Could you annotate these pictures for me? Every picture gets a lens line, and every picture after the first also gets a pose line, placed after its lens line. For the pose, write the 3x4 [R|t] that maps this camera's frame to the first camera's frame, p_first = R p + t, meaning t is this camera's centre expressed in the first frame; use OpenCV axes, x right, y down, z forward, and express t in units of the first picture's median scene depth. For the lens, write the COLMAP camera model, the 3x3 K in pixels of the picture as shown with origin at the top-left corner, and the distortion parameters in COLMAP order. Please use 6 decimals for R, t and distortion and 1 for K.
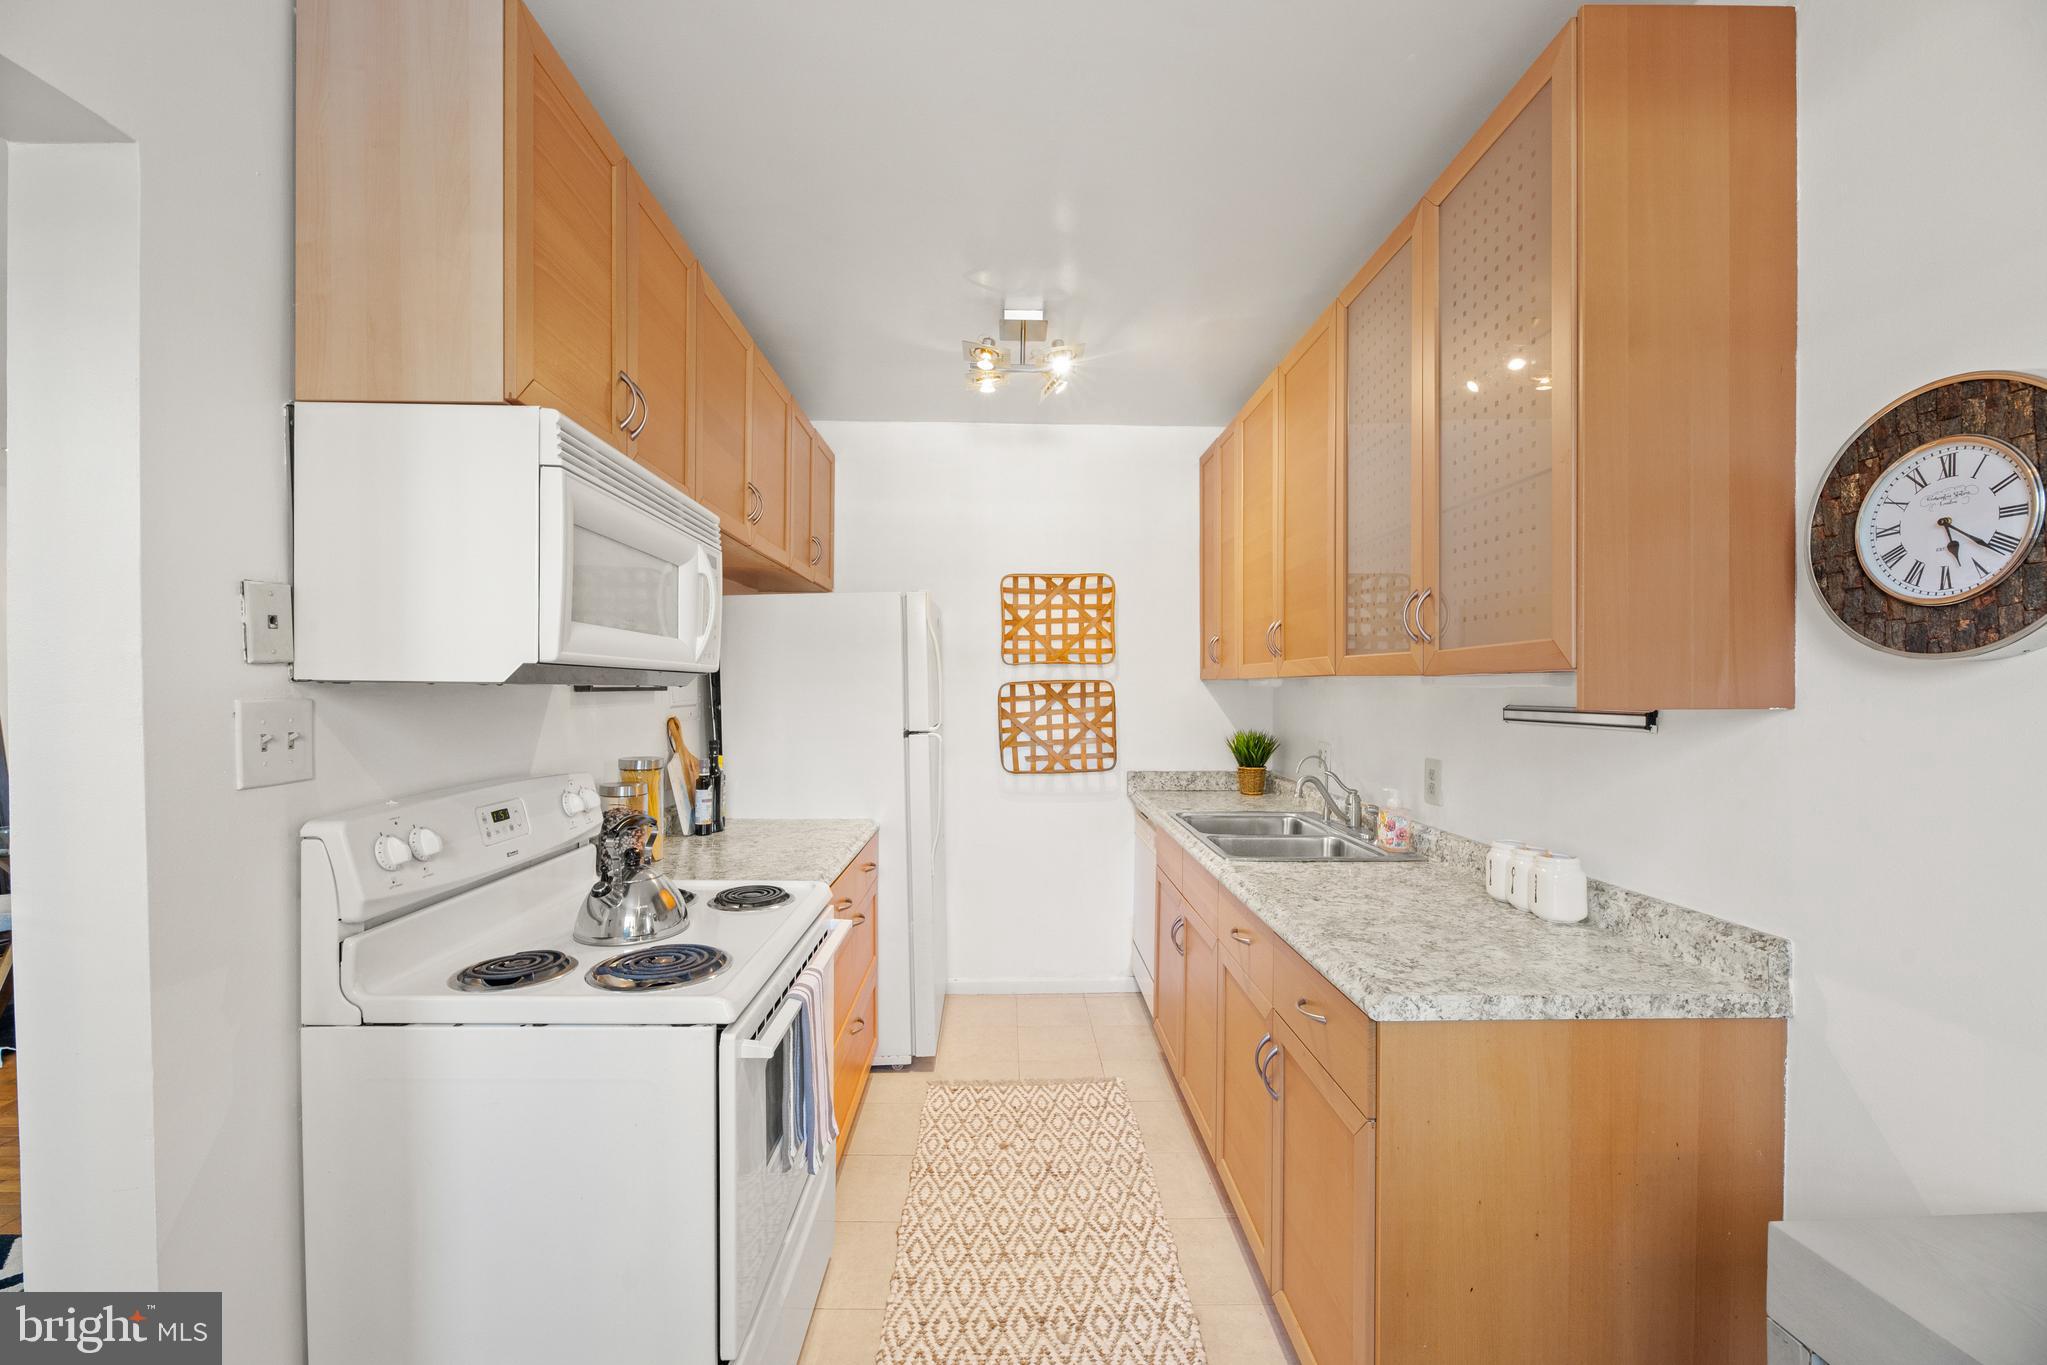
lens RADIAL K [[826.3, 0, 1017.1], [0, 826.3, 697.6], [0, 0, 1]] dist [-0.001682, -0.002928]
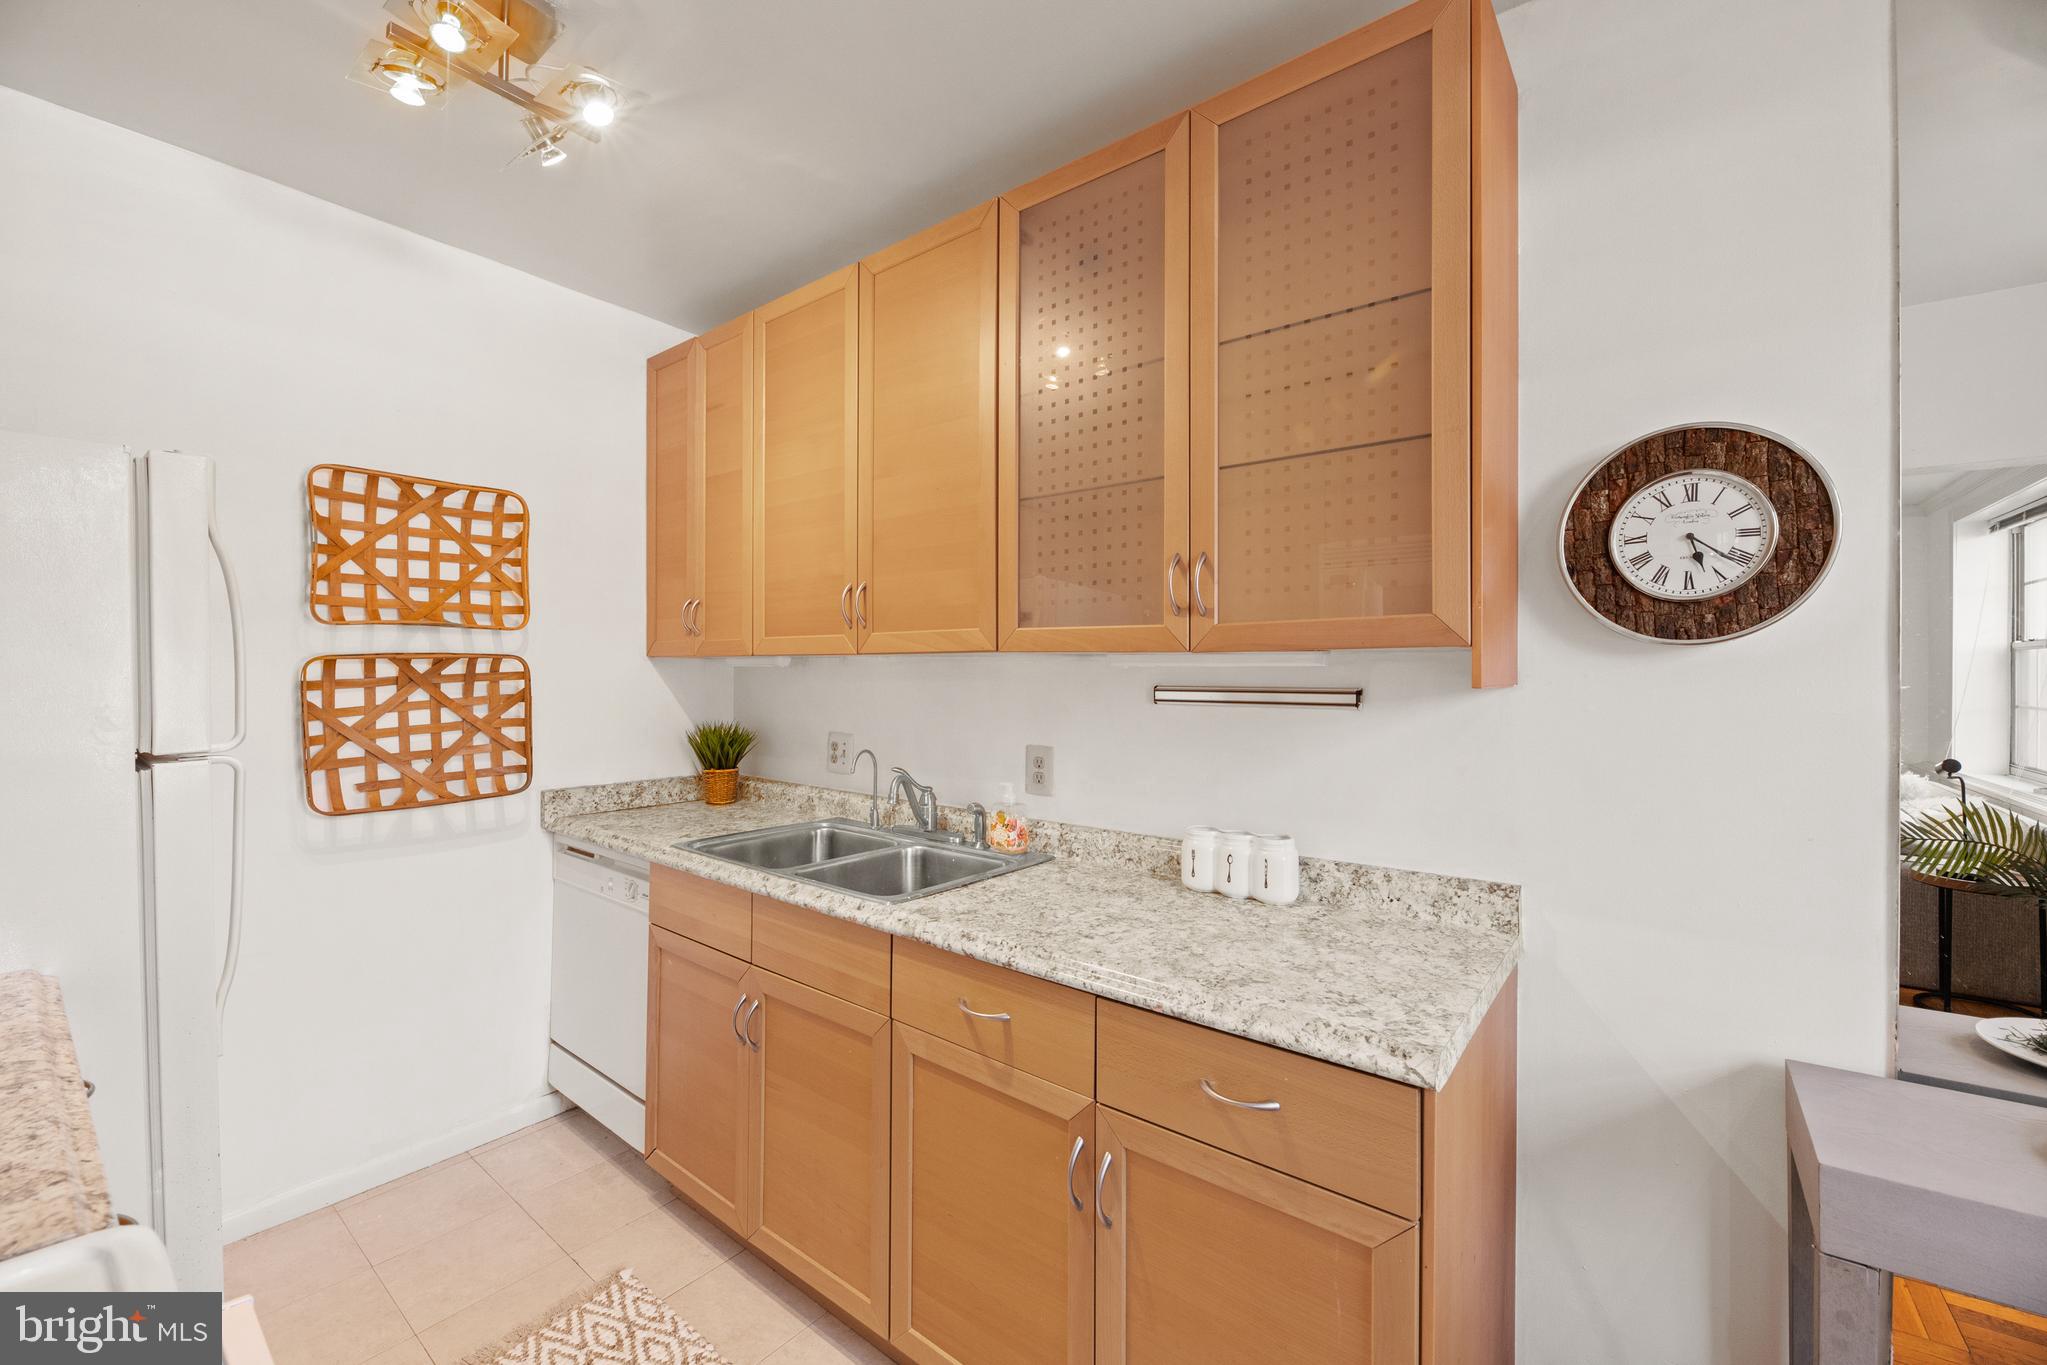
lens RADIAL K [[826.3, 0, 1004.7], [0, 826.3, 670.7], [0, 0, 1]] dist [-0.001682, -0.002928]
pose [[0.636623, 0.006226, 0.771150, -0.291966], [0.004399, 0.999922, -0.011705, 0.002112], [-0.771163, 0.010844, 0.636546, 0.562704]]
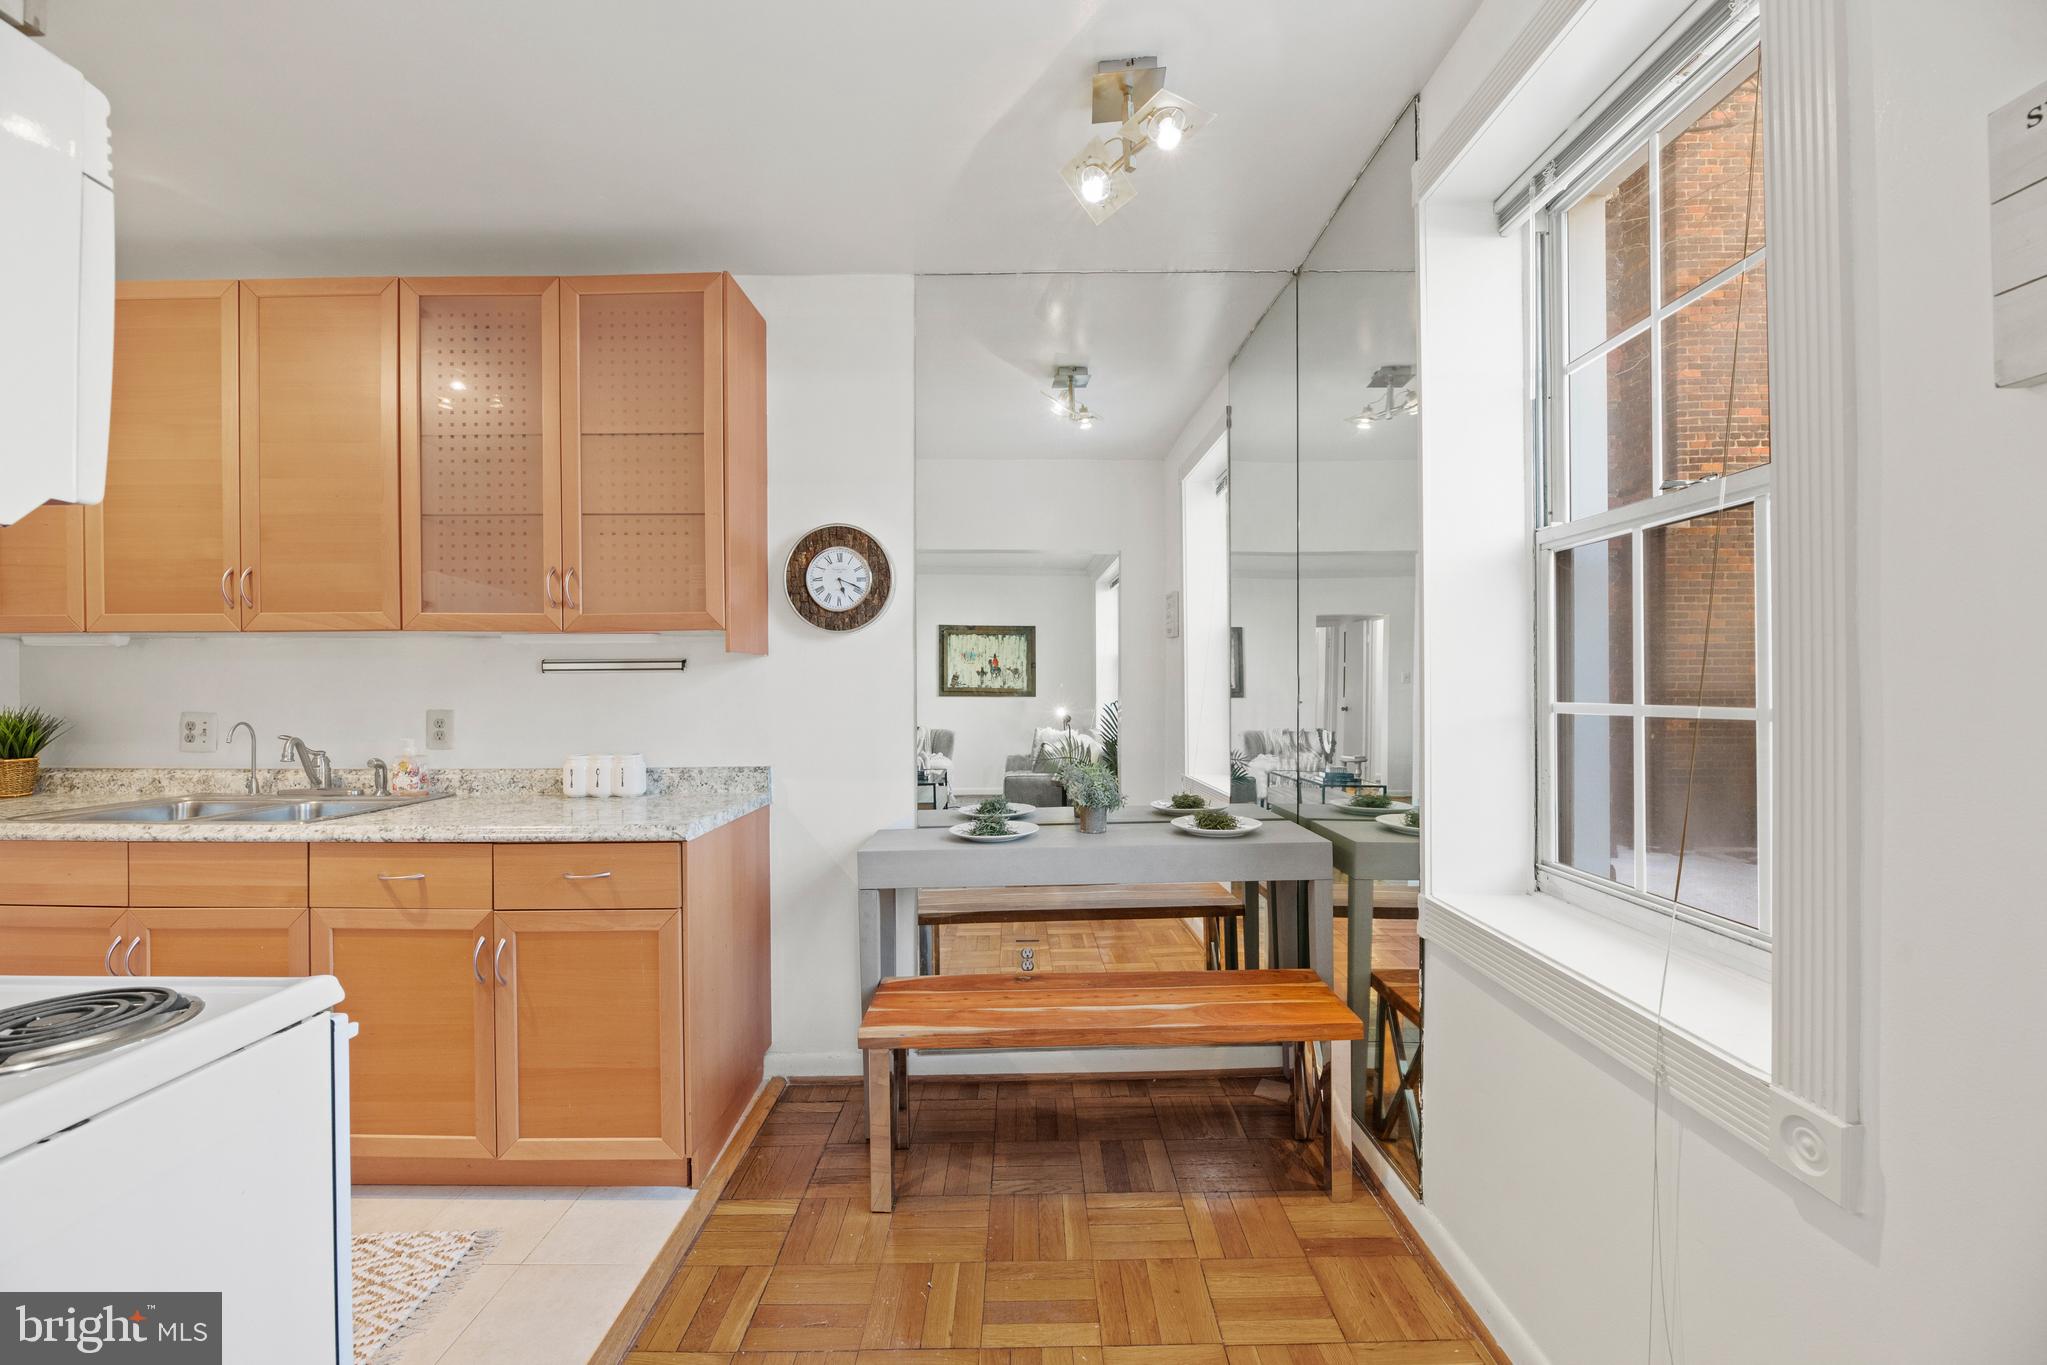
lens RADIAL K [[826.3, 0, 1024.3], [0, 826.3, 686.7], [0, 0, 1]] dist [-0.001682, -0.002928]
pose [[0.013937, -0.003096, 0.999898, -0.795023], [0.017752, 0.999838, 0.002848, 0.068082], [-0.999745, 0.017710, 0.013989, 0.220977]]
